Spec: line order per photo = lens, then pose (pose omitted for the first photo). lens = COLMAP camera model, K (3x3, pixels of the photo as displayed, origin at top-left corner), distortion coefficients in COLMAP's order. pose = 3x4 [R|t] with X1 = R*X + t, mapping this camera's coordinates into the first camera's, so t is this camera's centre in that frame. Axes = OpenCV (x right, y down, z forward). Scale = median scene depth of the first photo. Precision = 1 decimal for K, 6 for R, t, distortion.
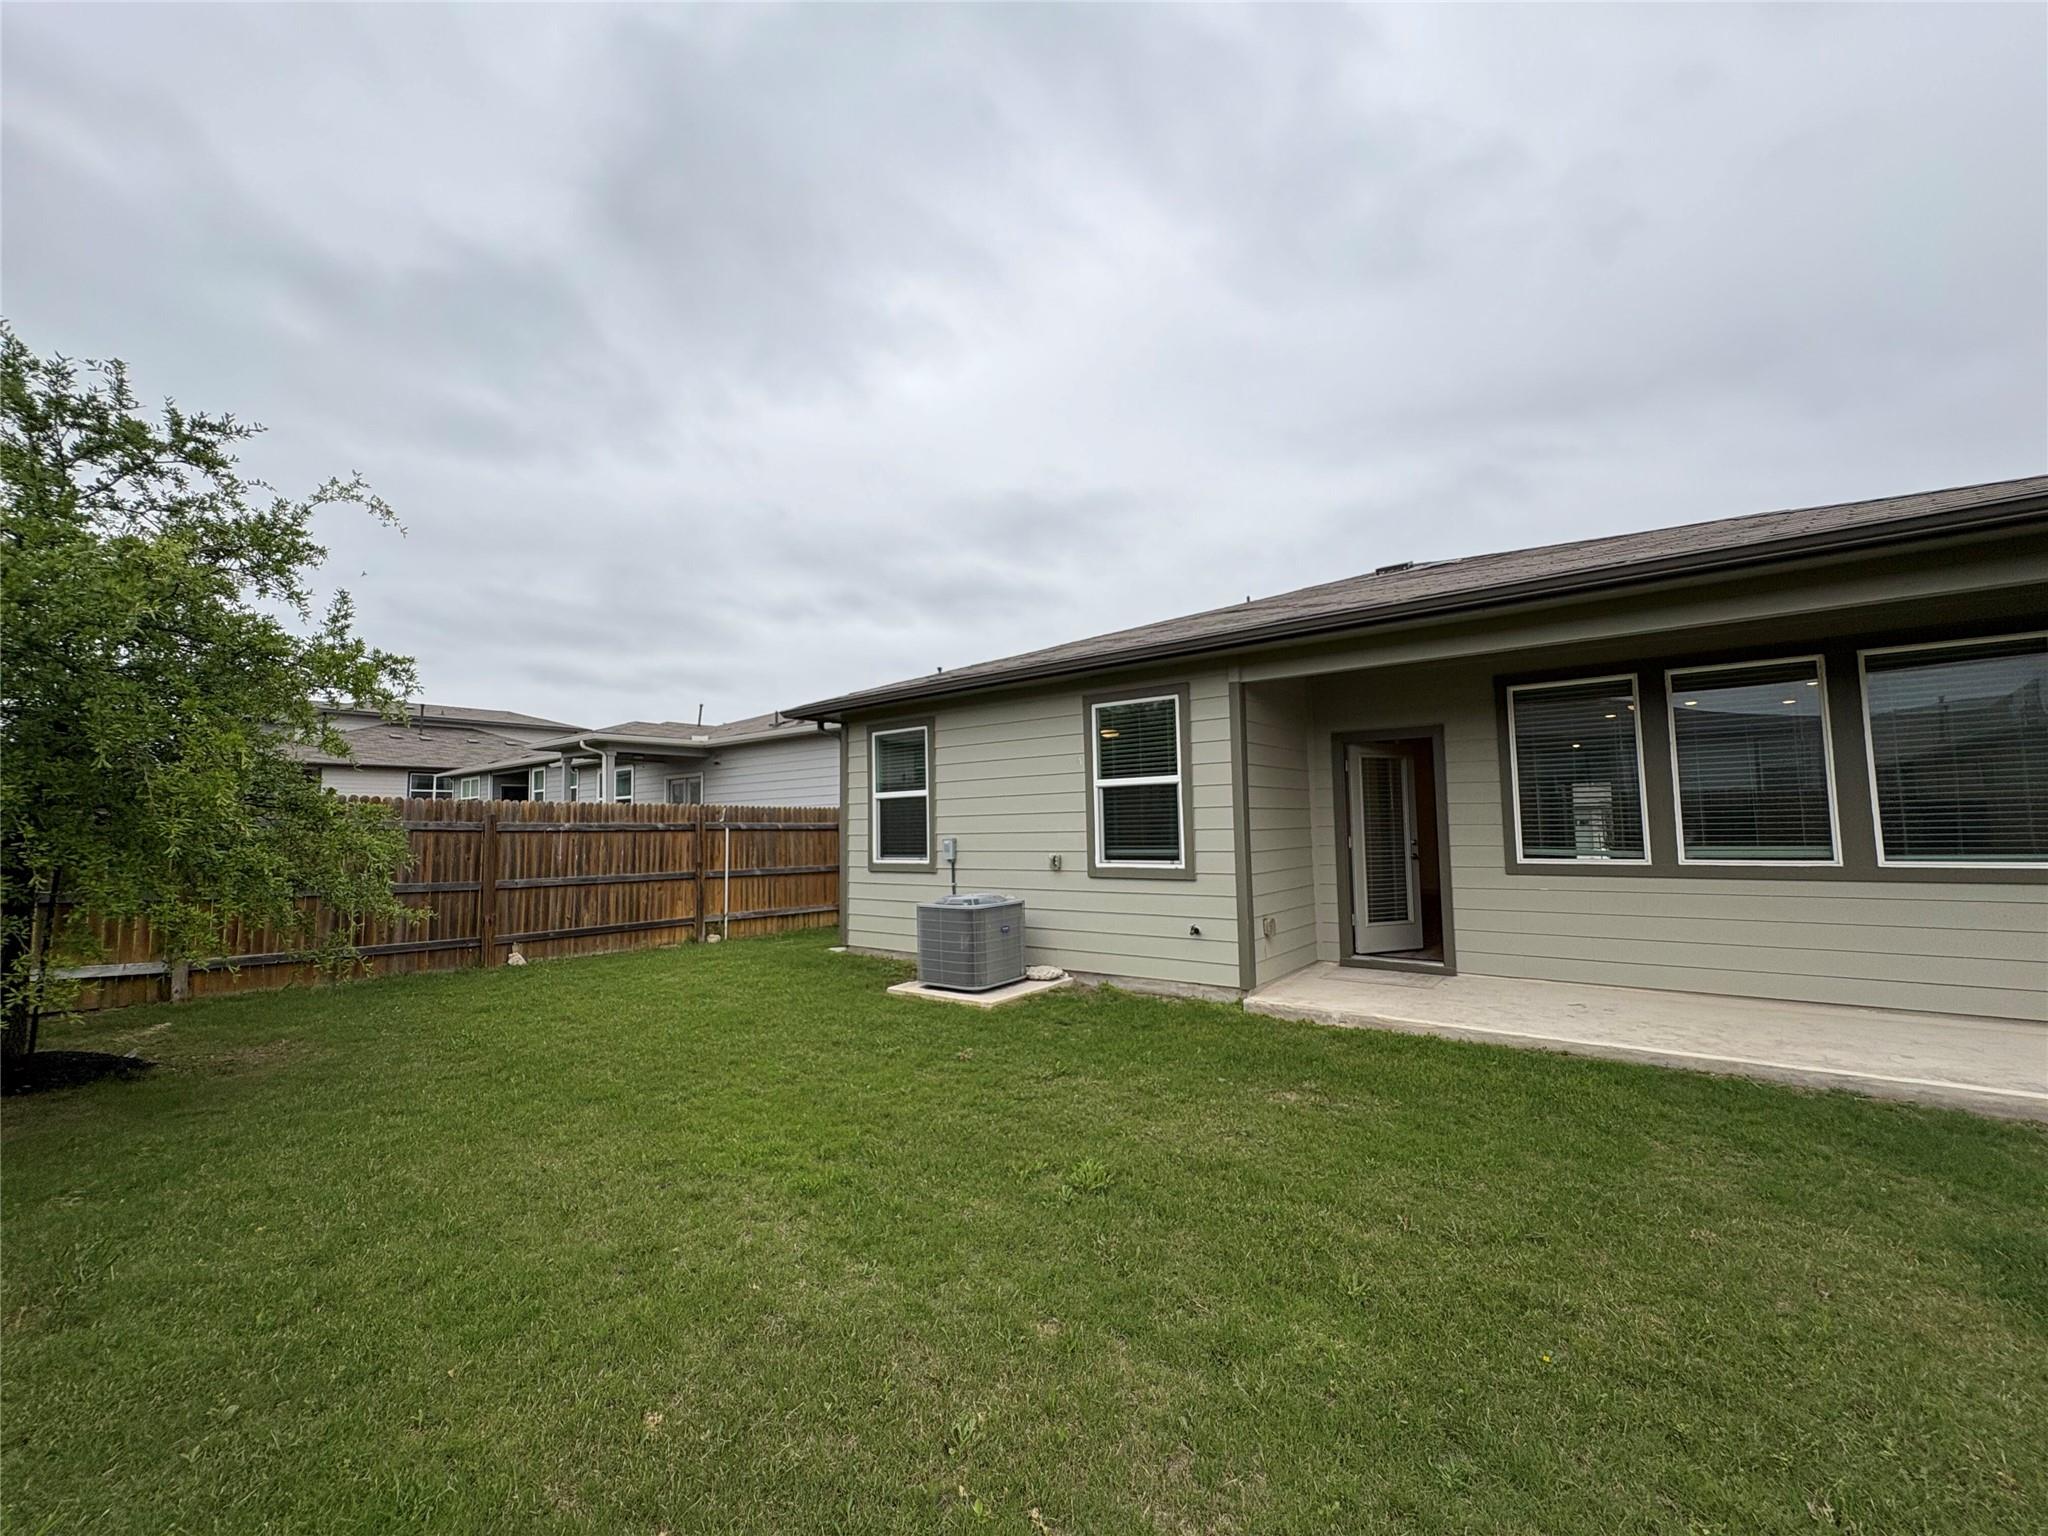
lens RADIAL K [[816.7, 0, 1026.2], [0, 816.7, 760.9], [0, 0, 1]] dist [-0.001086, 0.000312]
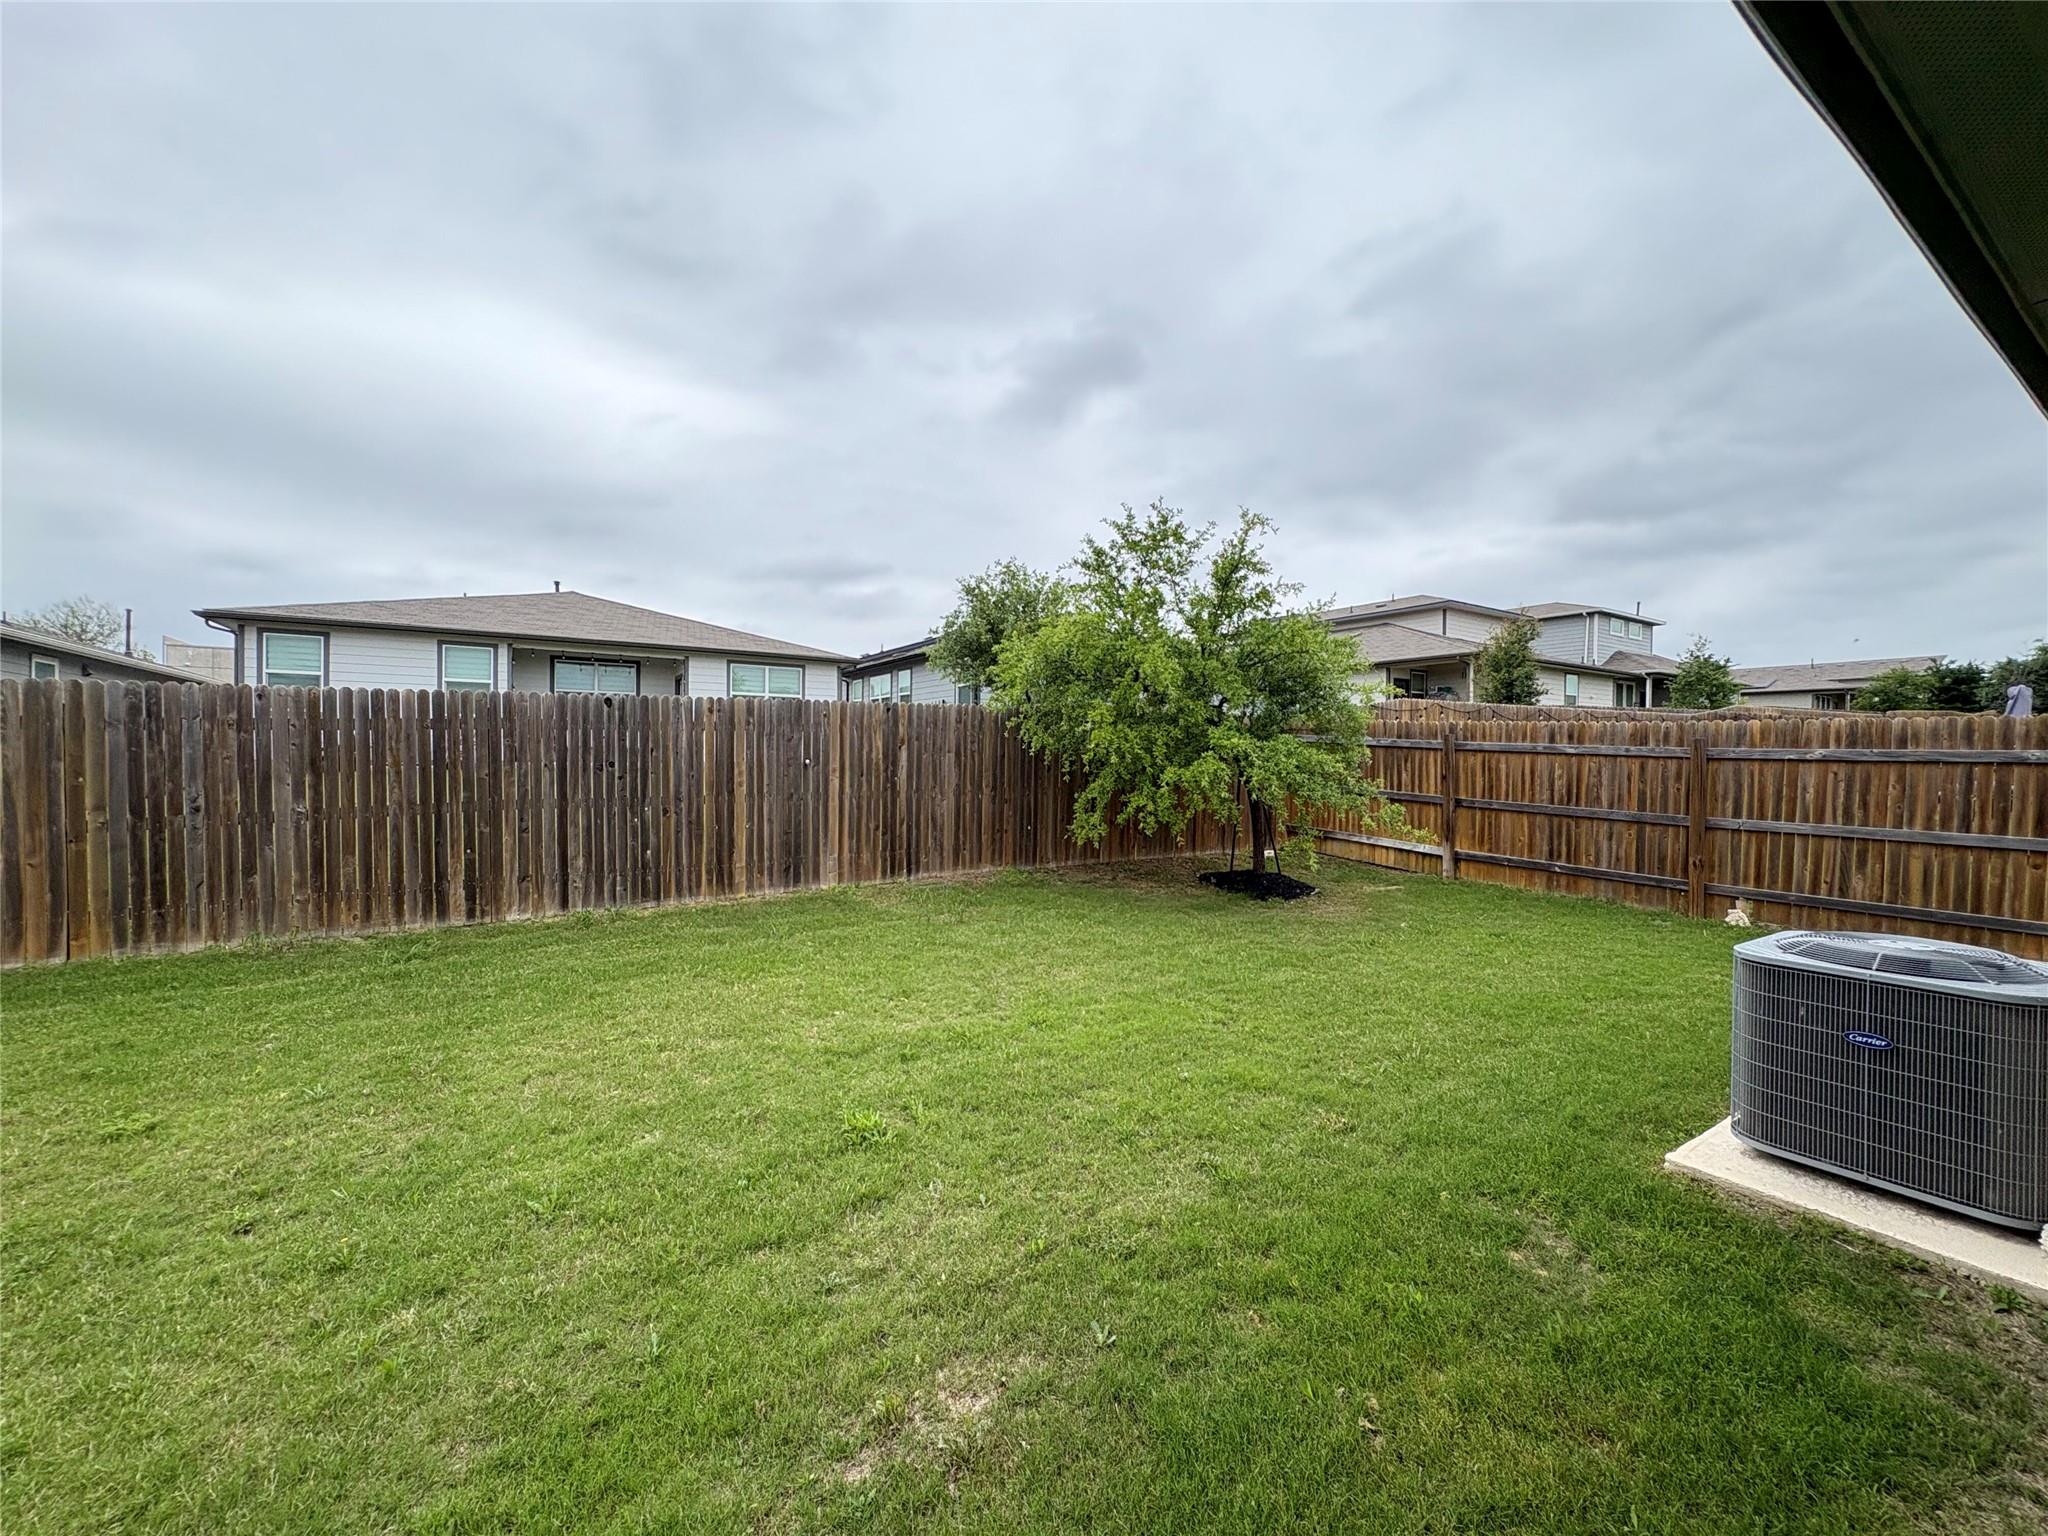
lens RADIAL K [[816.7, 0, 1032.7], [0, 816.7, 782.4], [0, 0, 1]] dist [-0.001086, 0.000312]
pose [[-0.345047, 0.029961, -0.938107, 0.363533], [0.053548, 0.998491, 0.012194, 0.062616], [0.937057, -0.046026, -0.346131, 0.631937]]
